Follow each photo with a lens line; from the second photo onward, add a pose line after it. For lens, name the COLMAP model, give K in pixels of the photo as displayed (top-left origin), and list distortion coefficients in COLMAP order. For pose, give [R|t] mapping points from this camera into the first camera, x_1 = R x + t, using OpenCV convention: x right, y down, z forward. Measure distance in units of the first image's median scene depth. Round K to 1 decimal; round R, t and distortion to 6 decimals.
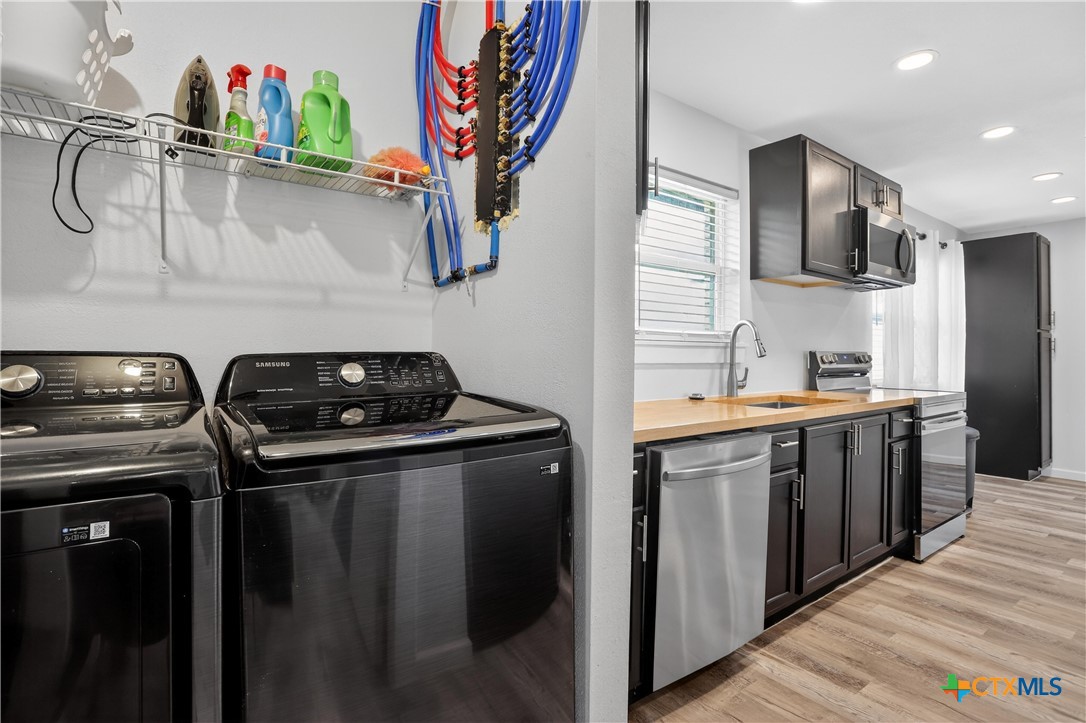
lens RADIAL K [[537.2, 0, 542.3], [0, 537.2, 342.7], [0, 0, 1]] dist [-0.070588, 0.030299]
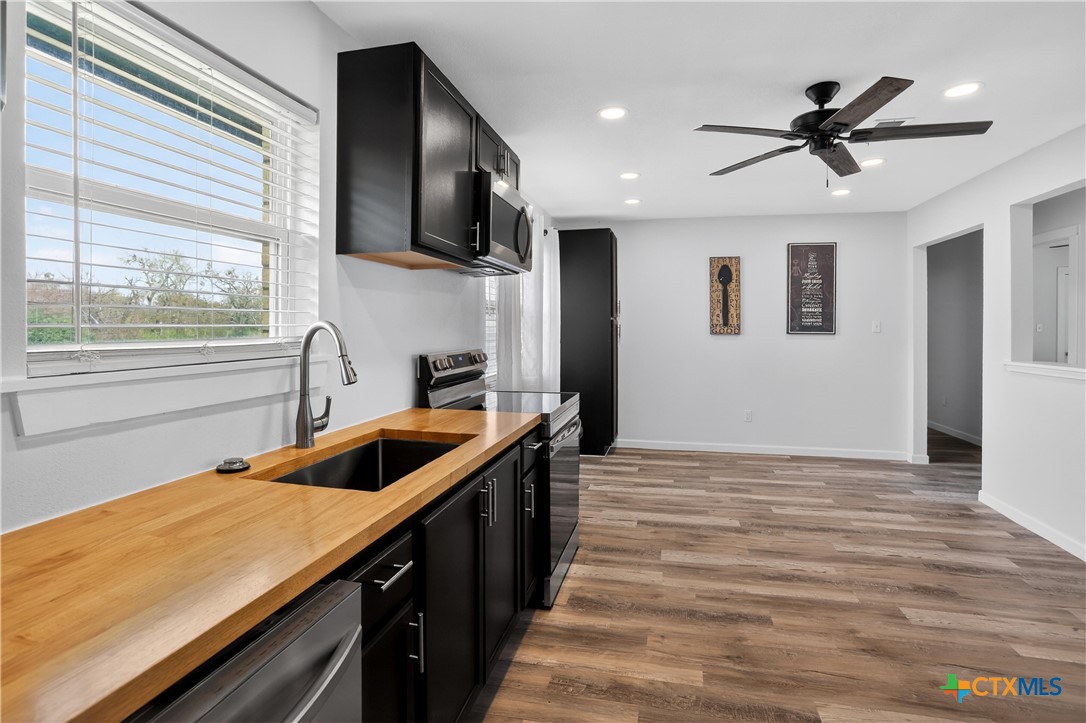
lens RADIAL K [[539.6, 0, 539.9], [0, 539.6, 329.9], [0, 0, 1]] dist [-0.072779, 0.019910]
pose [[0.763164, -0.014959, 0.646032, 0.297409], [-0.002787, 0.999647, 0.026439, -0.081876], [-0.646199, -0.021978, 0.762852, 0.636220]]
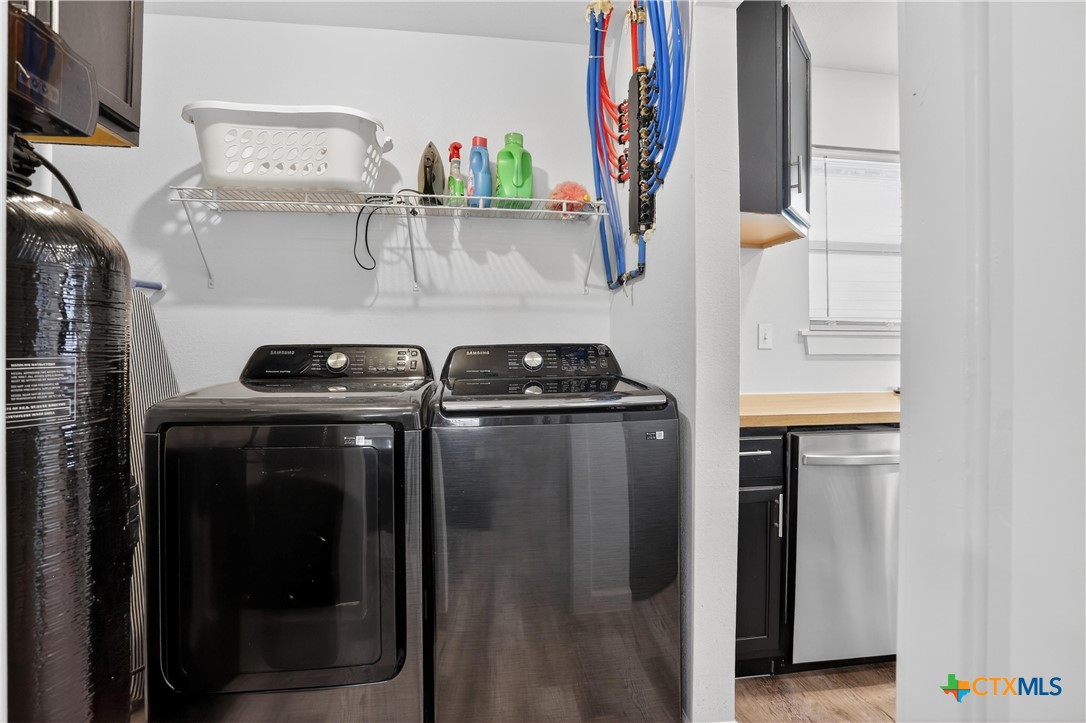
lens RADIAL K [[537.2, 0, 542.3], [0, 537.2, 342.7], [0, 0, 1]] dist [-0.070588, 0.030299]
pose [[0.890183, -0.006780, -0.455552, 0.231179], [0.012639, 0.999872, 0.009818, 0.001552], [0.455427, -0.014497, 0.890155, -0.153441]]
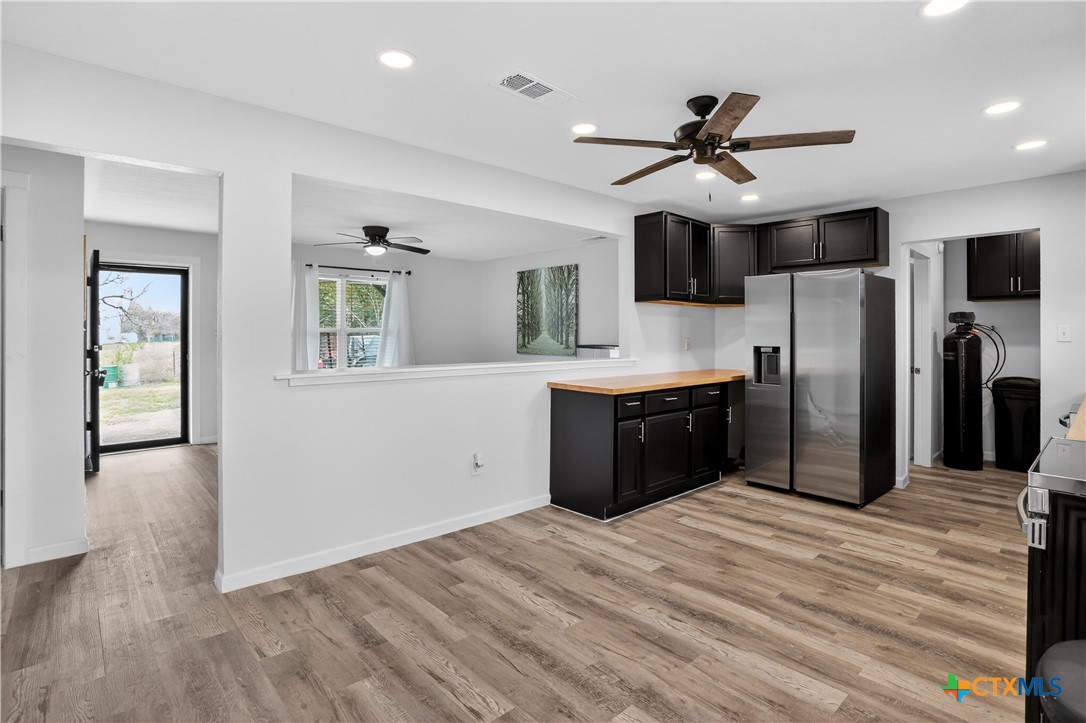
lens RADIAL K [[537.2, 0, 542.3], [0, 537.2, 342.7], [0, 0, 1]] dist [-0.070588, 0.030299]
pose [[-0.993822, -0.013924, -0.110108, 2.539412], [-0.013857, 0.999903, -0.001373, -0.012452], [0.110116, 0.000161, -0.993919, 2.755487]]
